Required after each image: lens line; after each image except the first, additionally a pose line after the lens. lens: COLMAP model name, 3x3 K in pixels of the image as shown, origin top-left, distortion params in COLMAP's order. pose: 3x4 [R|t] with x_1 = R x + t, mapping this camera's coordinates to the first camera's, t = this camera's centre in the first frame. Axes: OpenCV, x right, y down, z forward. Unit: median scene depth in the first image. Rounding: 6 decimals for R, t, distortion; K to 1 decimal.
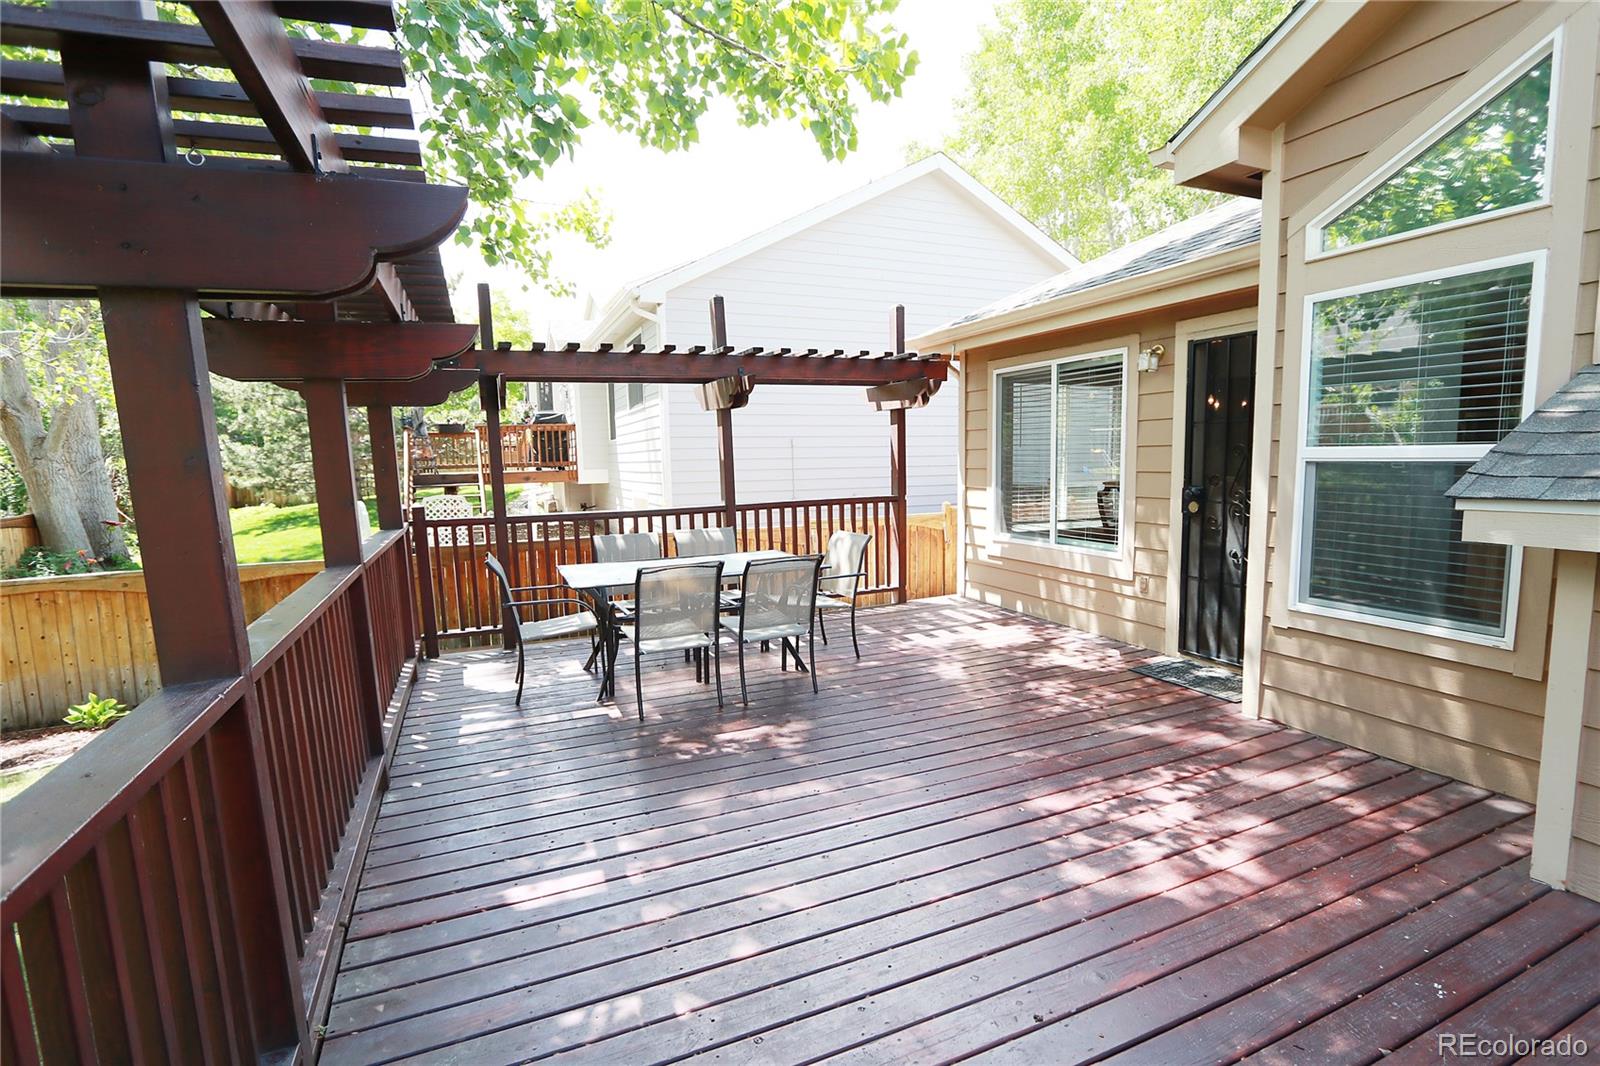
lens RADIAL K [[755.8, 0, 797.4], [0, 755.8, 534.3], [0, 0, 1]] dist [-0.015469, 0.000054]
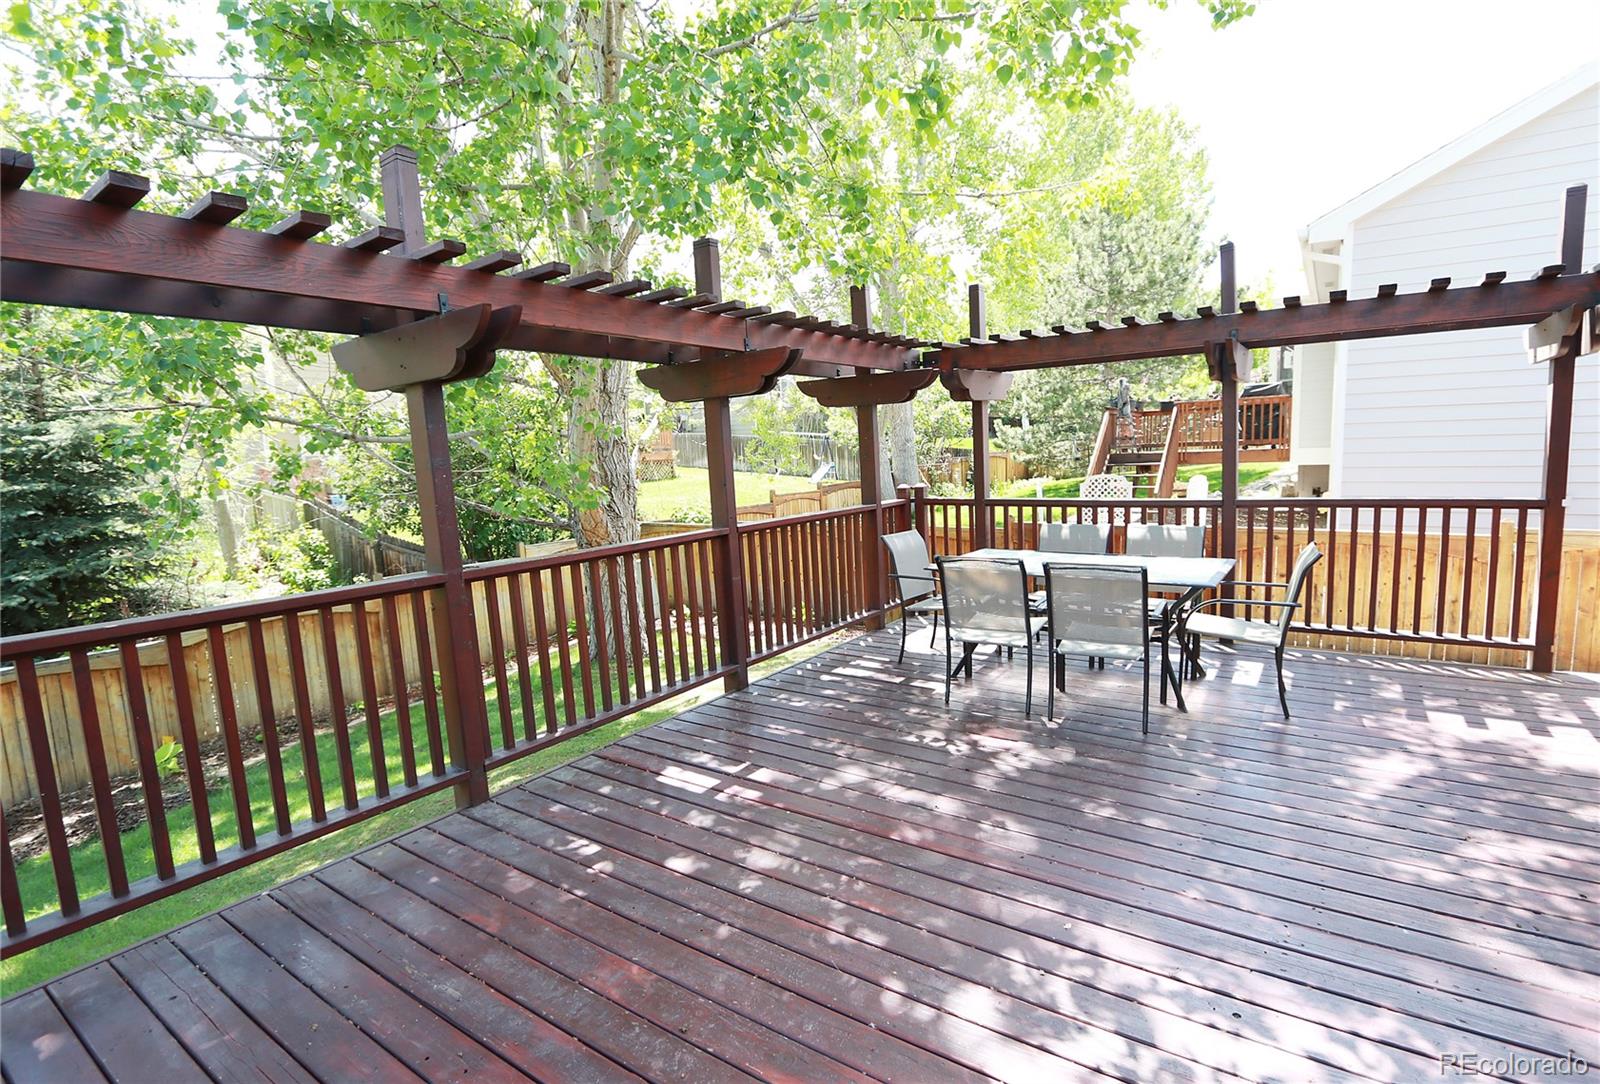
lens RADIAL K [[762.2, 0, 800.0], [0, 762.2, 542.0], [0, 0, 1]] dist [-0.016957, -0.000193]
pose [[0.543594, 0.100329, -0.833330, 0.390489], [-0.065458, 0.994874, 0.077080, -0.028850], [0.836792, 0.012648, 0.547375, 0.190016]]
